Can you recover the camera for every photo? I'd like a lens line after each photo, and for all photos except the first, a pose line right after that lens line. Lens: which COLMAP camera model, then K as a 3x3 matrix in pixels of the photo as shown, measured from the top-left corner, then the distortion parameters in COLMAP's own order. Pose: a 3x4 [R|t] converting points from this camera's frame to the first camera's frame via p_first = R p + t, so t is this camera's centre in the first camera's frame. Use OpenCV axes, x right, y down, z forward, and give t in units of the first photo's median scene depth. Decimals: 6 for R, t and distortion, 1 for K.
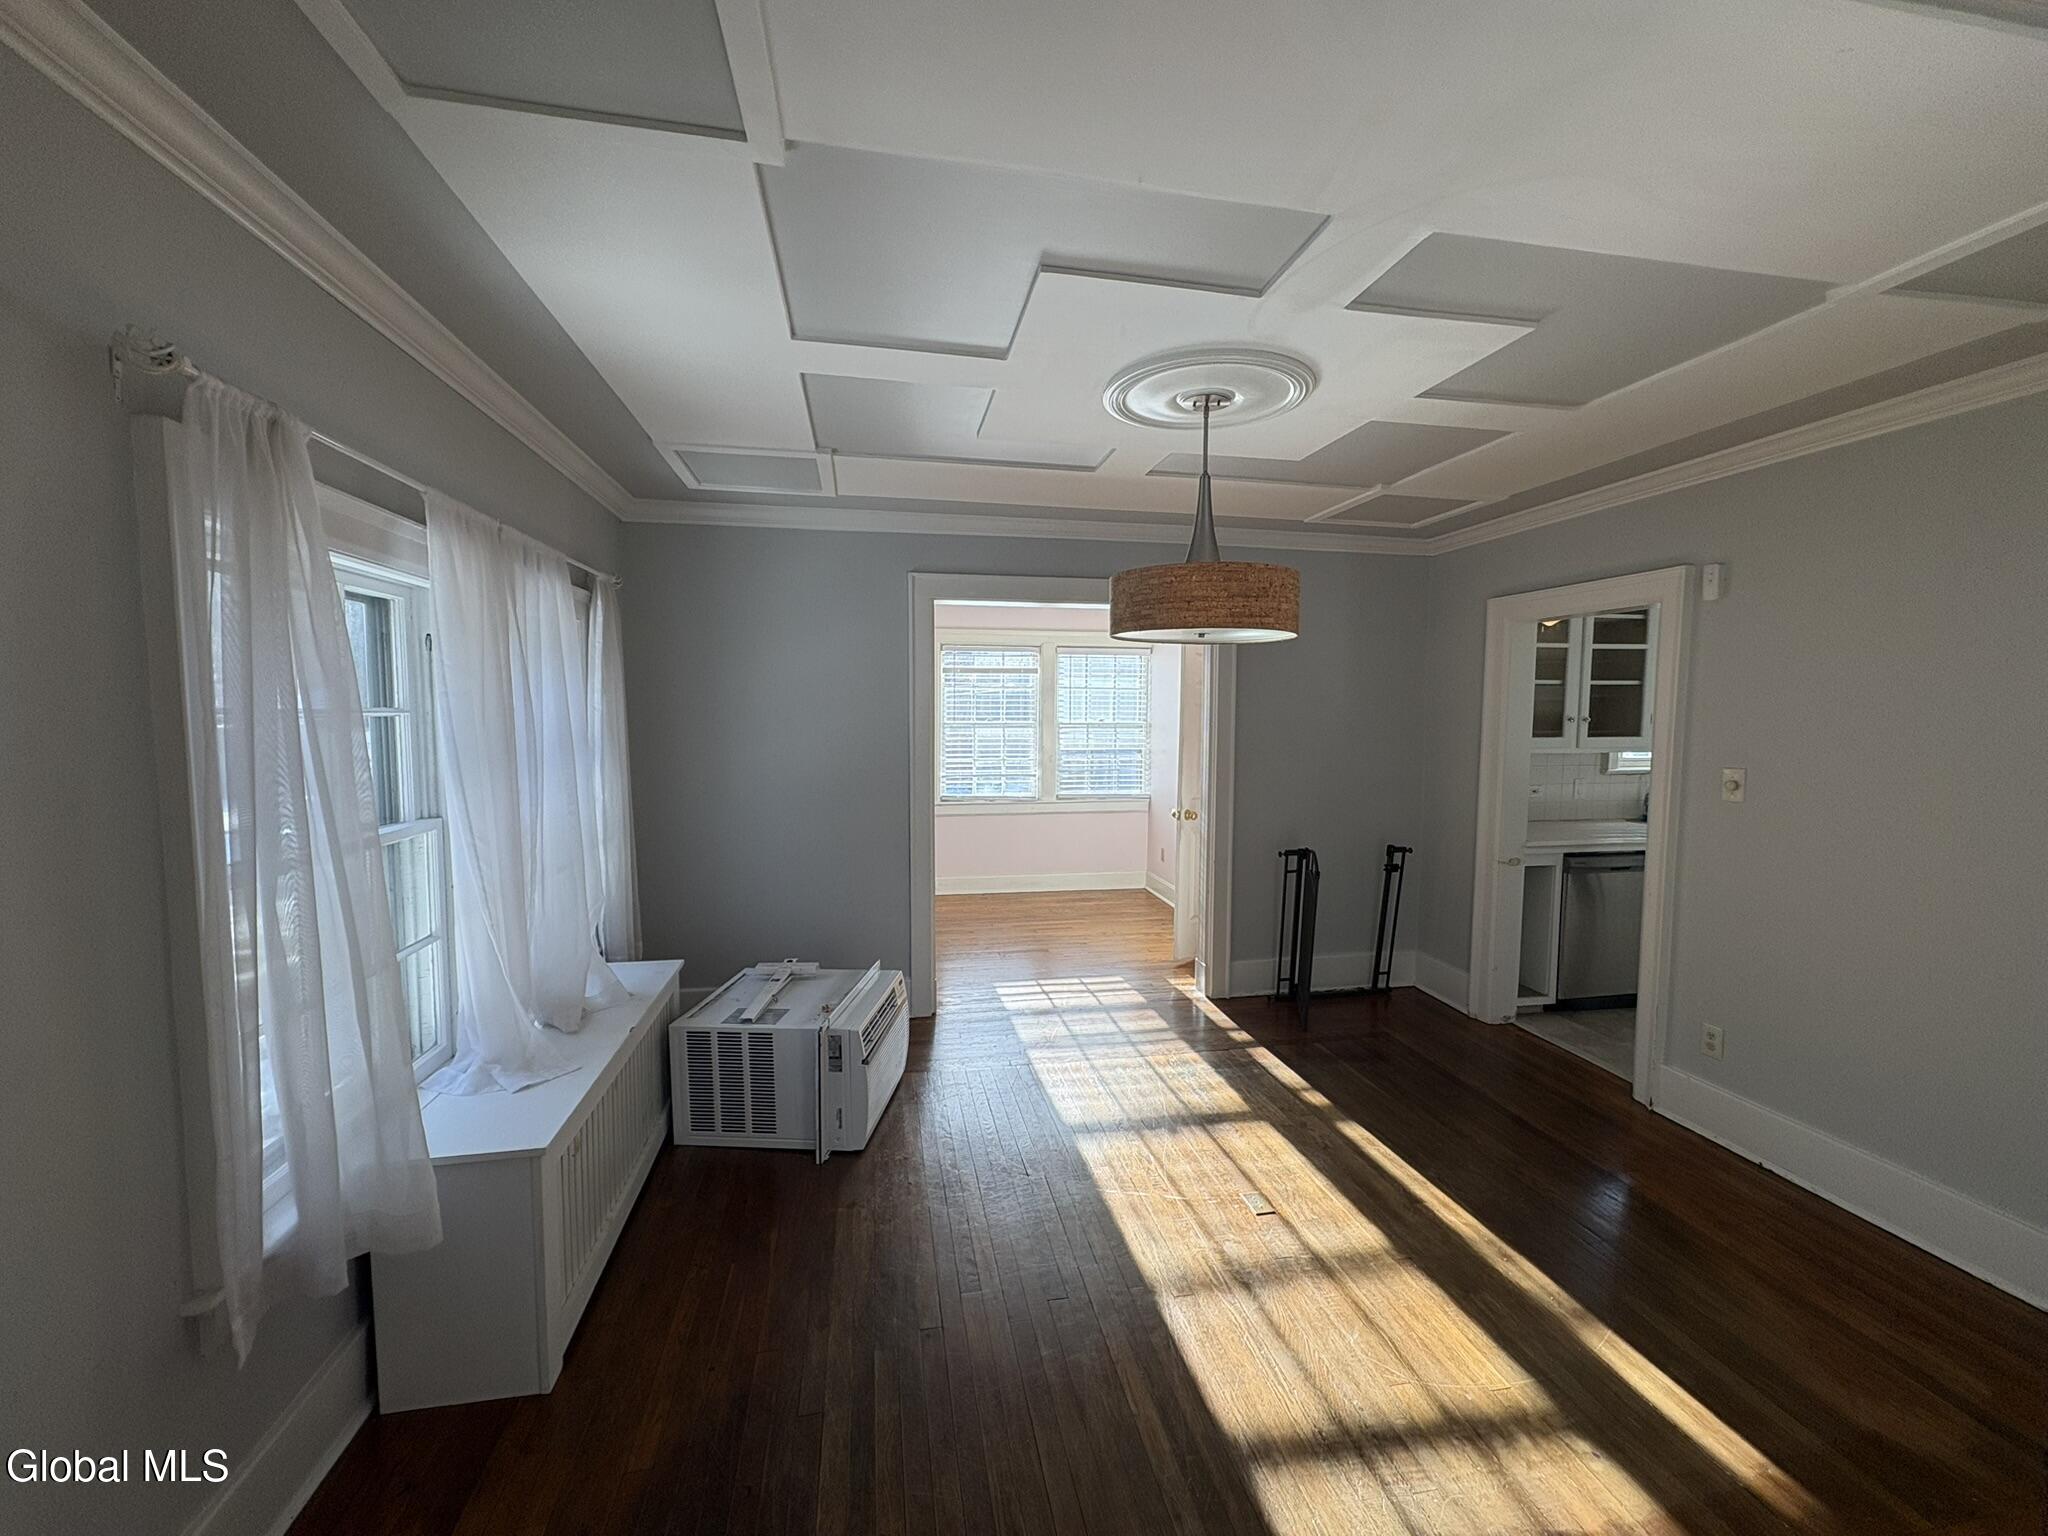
lens RADIAL K [[816.1, 0, 1025.8], [0, 816.1, 771.1], [0, 0, 1]] dist [0.003290, 0.000473]
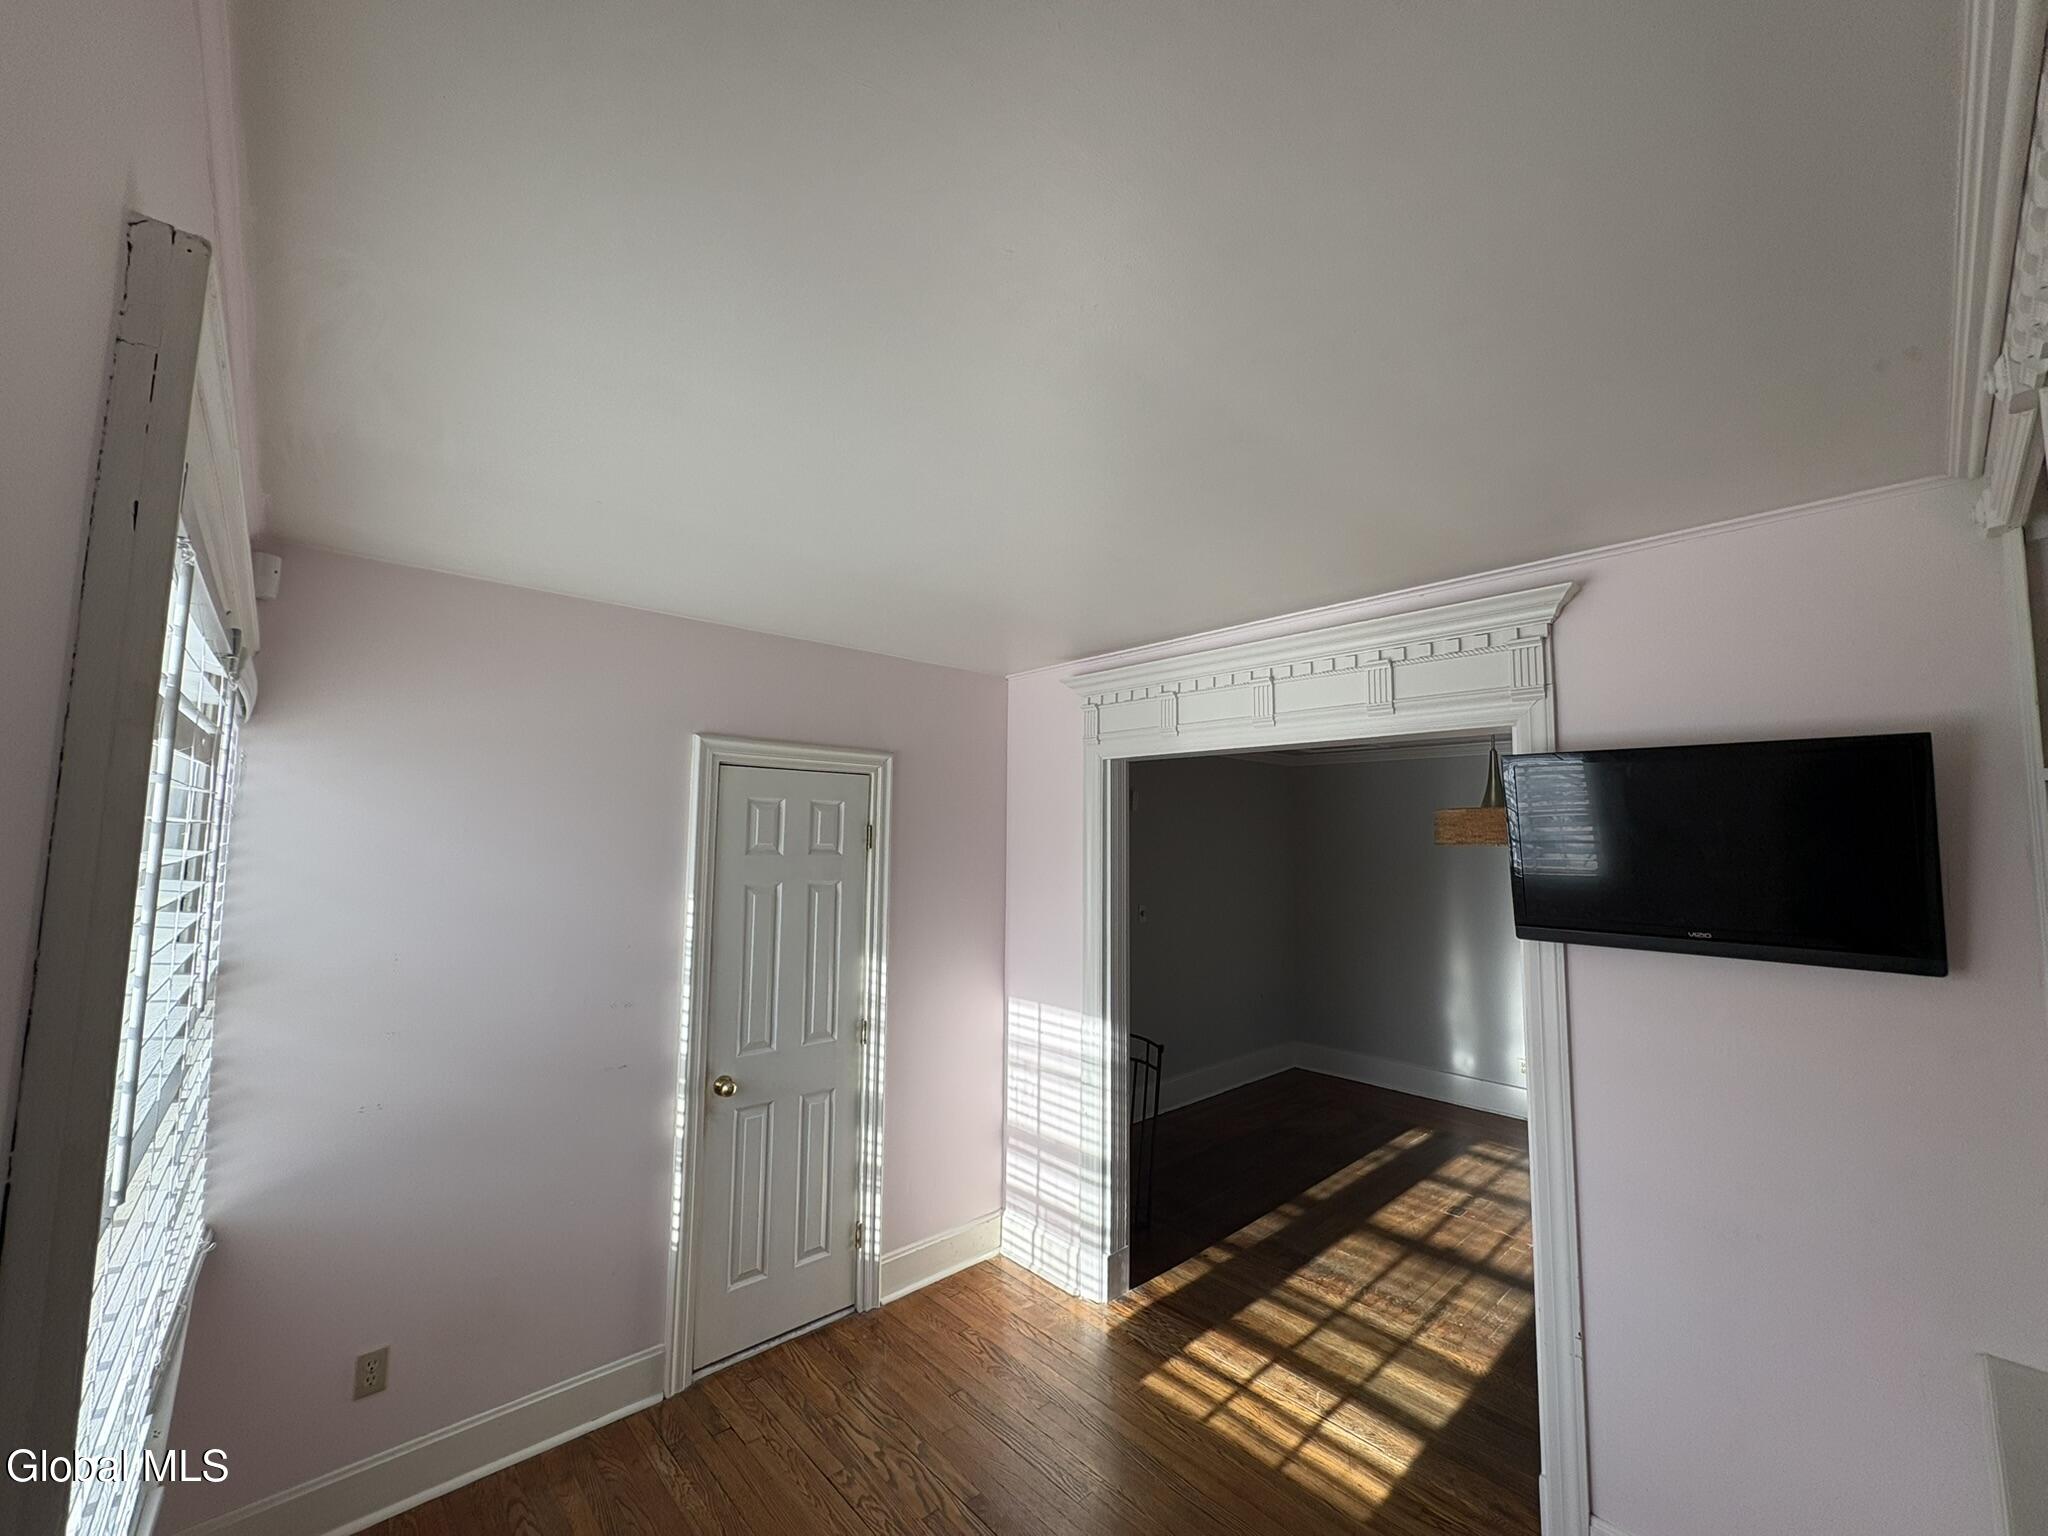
lens RADIAL K [[816.1, 0, 1015.0], [0, 816.1, 764.7], [0, 0, 1]] dist [0.003290, 0.000473]
pose [[-0.512772, 0.063025, 0.856208, -0.421921], [0.055947, 0.997635, -0.039930, -0.190434], [-0.856700, 0.027427, -0.515085, 1.614991]]
